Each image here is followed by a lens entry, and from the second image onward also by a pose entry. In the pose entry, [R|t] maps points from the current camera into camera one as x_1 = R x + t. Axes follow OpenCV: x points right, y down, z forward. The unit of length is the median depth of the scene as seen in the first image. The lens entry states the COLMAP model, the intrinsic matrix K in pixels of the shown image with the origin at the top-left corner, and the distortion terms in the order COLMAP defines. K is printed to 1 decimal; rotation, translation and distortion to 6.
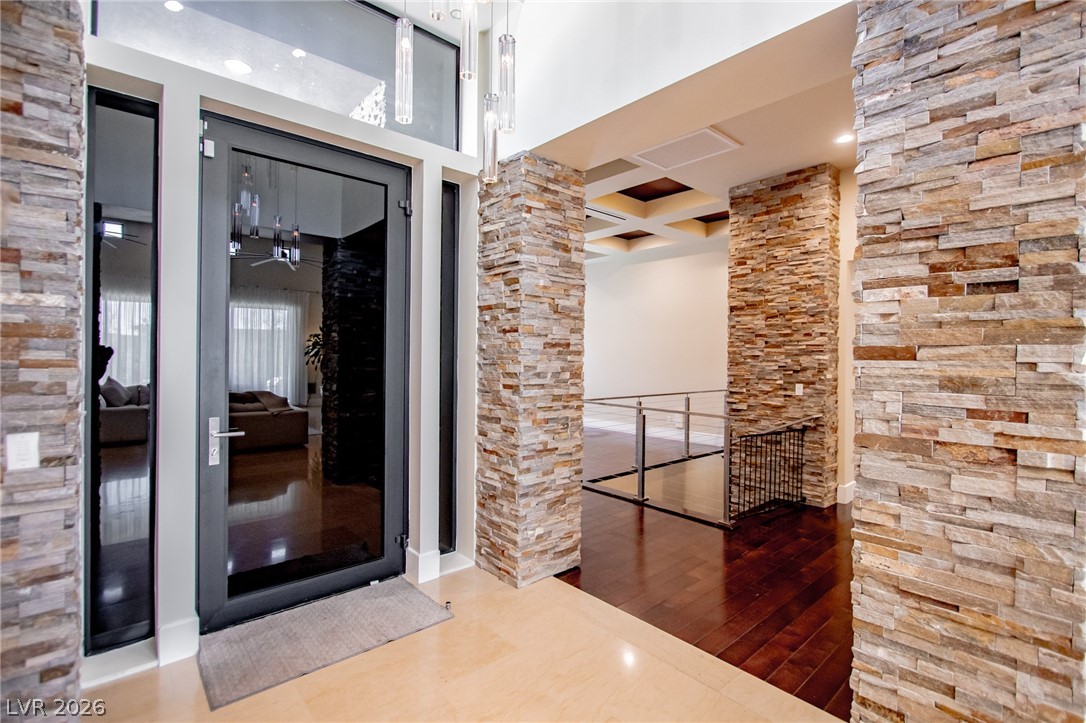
lens RADIAL K [[500.3, 0, 542.6], [0, 500.3, 358.4], [0, 0, 1]] dist [-0.018642, 0.000815]
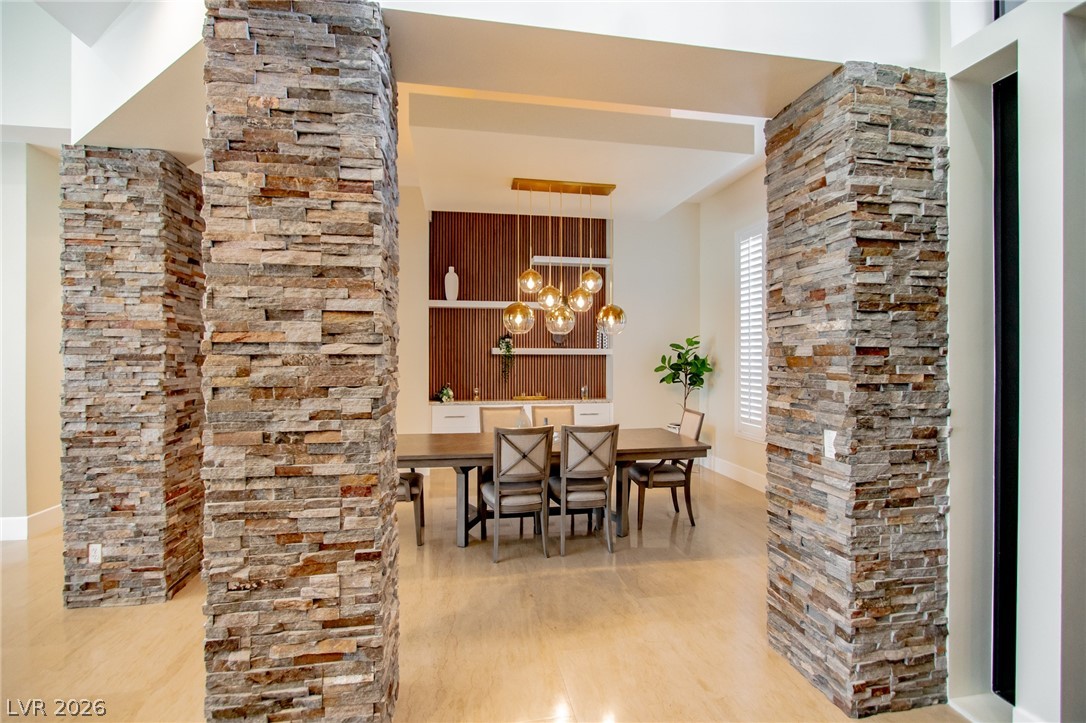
lens RADIAL K [[500.3, 0, 544.8], [0, 500.3, 356.9], [0, 0, 1]] dist [-0.018642, 0.000815]
pose [[-0.521976, -0.011349, -0.852884, 0.236936], [-0.010728, 0.999920, -0.006740, -0.012280], [0.852892, 0.005631, -0.522056, 0.554060]]
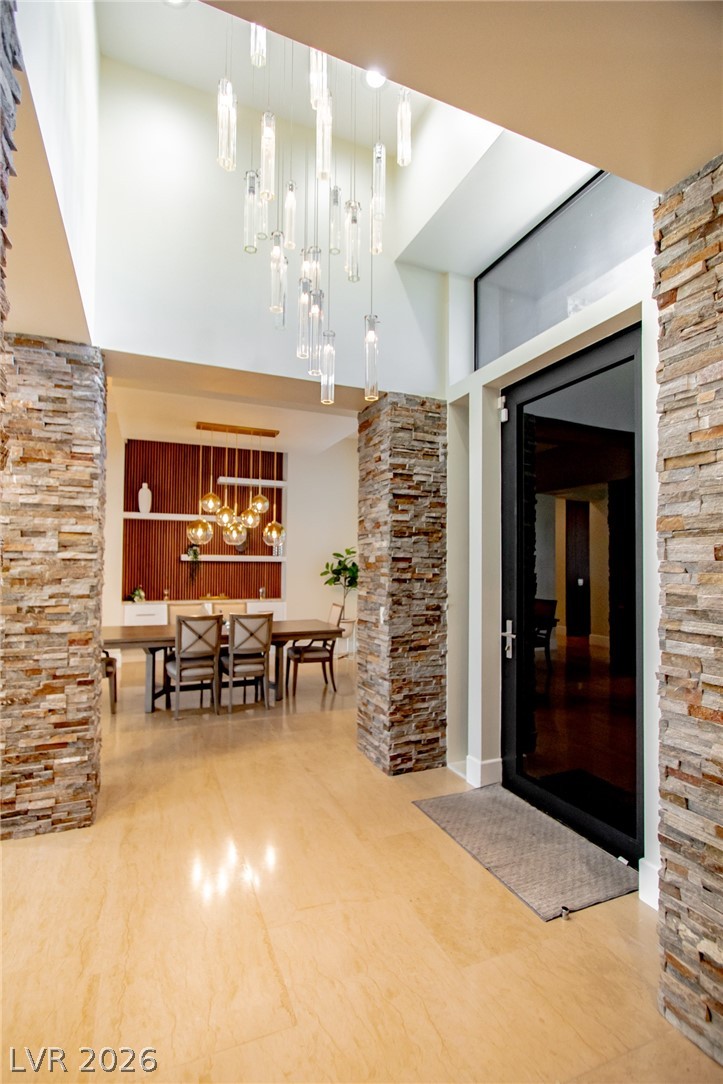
lens RADIAL K [[499.4, 0, 353.1], [0, 499.4, 550.8], [0, 0, 1]] dist [-0.018642, 0.000815]
pose [[-0.330359, -0.039551, -0.943026, 0.562394], [-0.015726, 0.999214, -0.036398, -0.005788], [0.943724, 0.002806, -0.330721, 0.853439]]
